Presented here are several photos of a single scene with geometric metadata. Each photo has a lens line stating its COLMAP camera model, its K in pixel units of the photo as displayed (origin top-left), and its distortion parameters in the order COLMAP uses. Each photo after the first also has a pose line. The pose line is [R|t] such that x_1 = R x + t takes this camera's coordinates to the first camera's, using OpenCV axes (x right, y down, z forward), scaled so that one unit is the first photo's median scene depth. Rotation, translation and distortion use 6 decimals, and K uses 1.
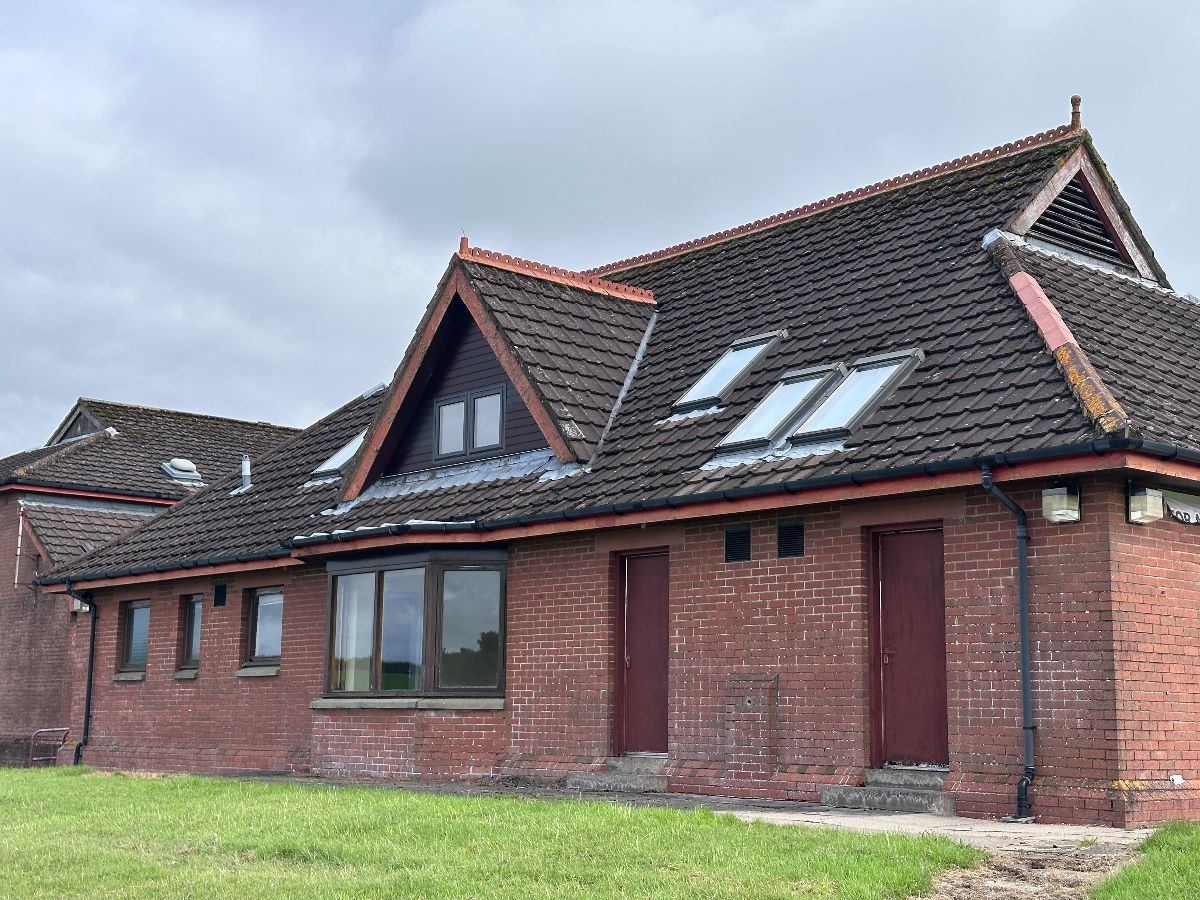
lens RADIAL K [[1668.1, 0, 599.6], [0, 1668.1, 453.3], [0, 0, 1]] dist [0.120287, -0.024485]
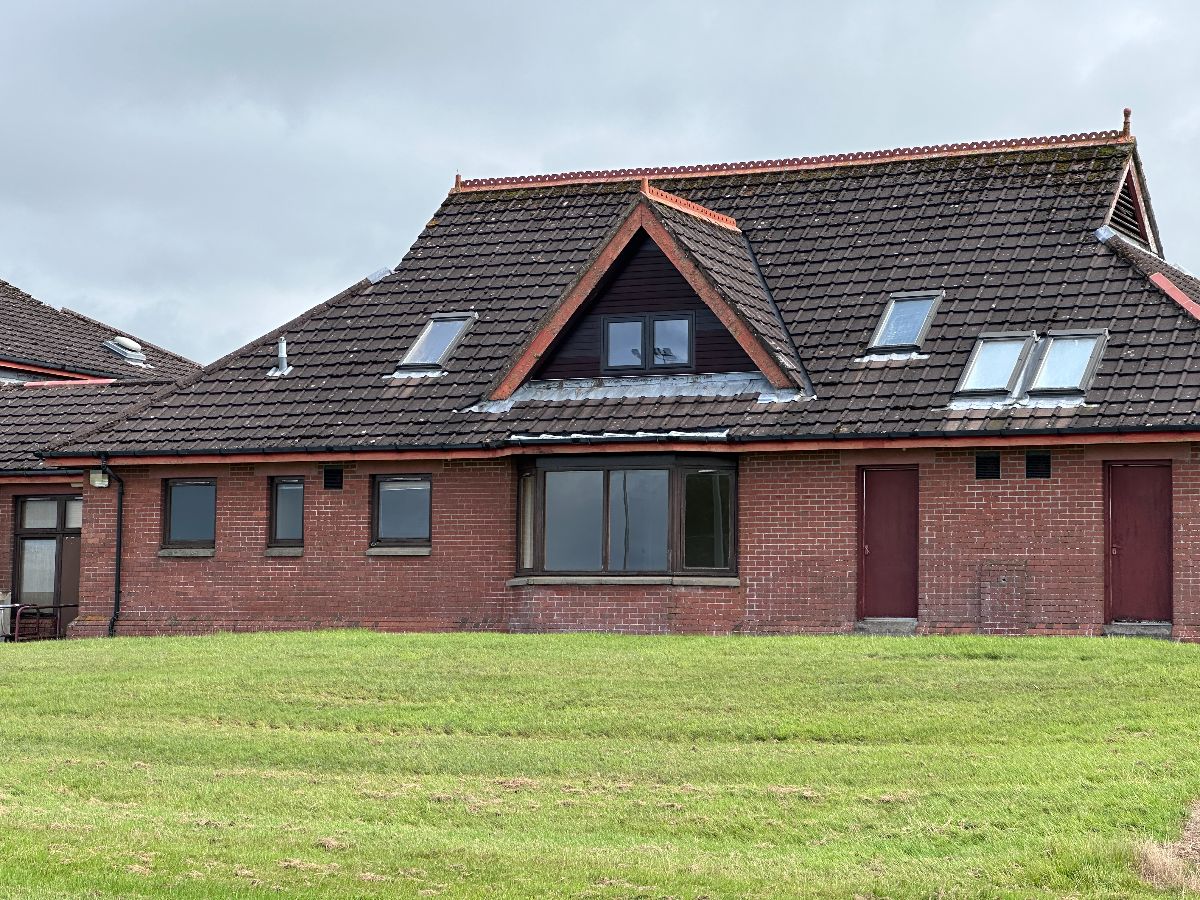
lens RADIAL K [[2622.0, 0, 624.0], [0, 2622.0, 419.4], [0, 0, 1]] dist [-0.088167, 3.358721]
pose [[0.923247, 0.033068, 0.382781, -0.891679], [-0.062375, 0.995973, 0.064406, -0.091161], [-0.379110, -0.083338, 0.921591, -0.759055]]
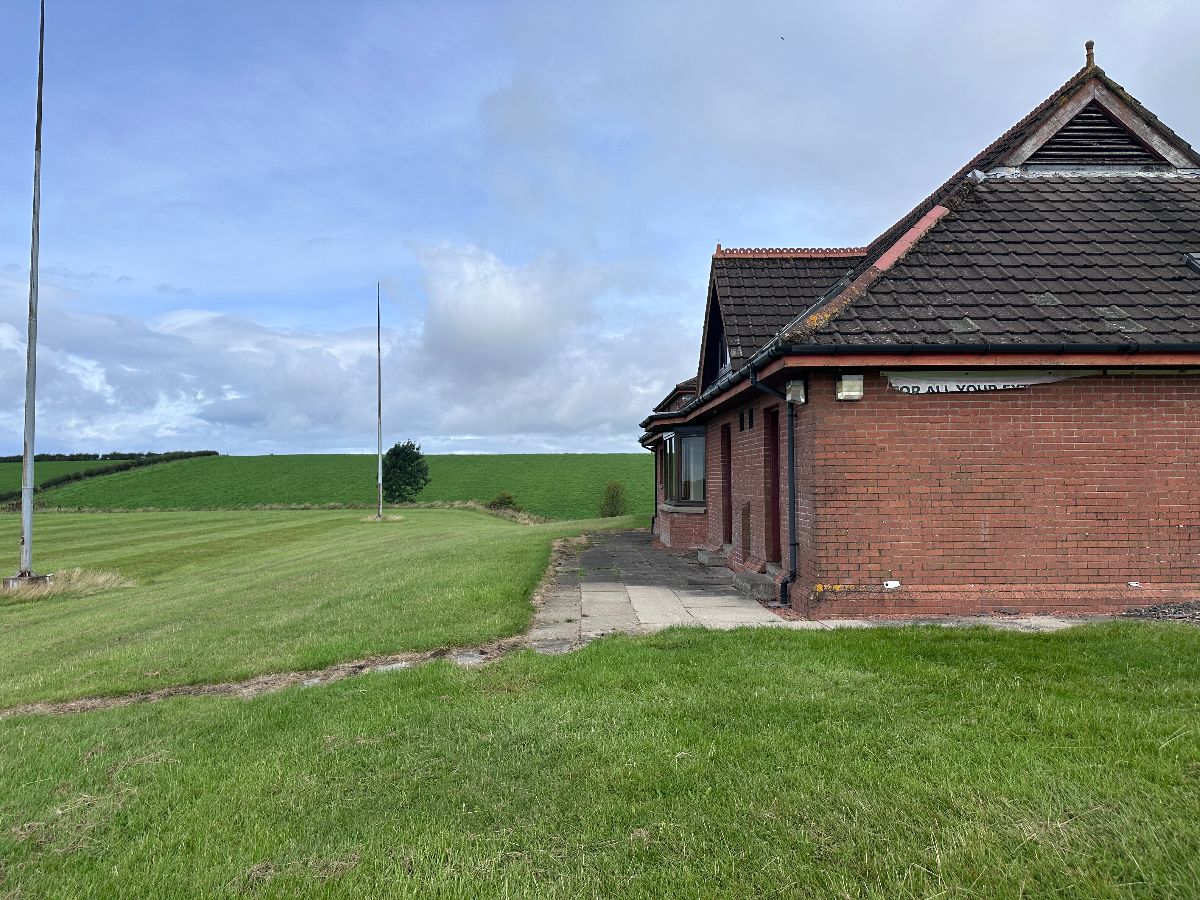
lens RADIAL K [[827.1, 0, 598.6], [0, 827.1, 455.2], [0, 0, 1]] dist [0.070897, -0.076498]
pose [[0.765485, -0.037886, -0.642337, 0.432036], [0.117555, 0.989698, 0.081720, 0.004841], [0.632624, -0.138065, 0.762053, 0.256018]]
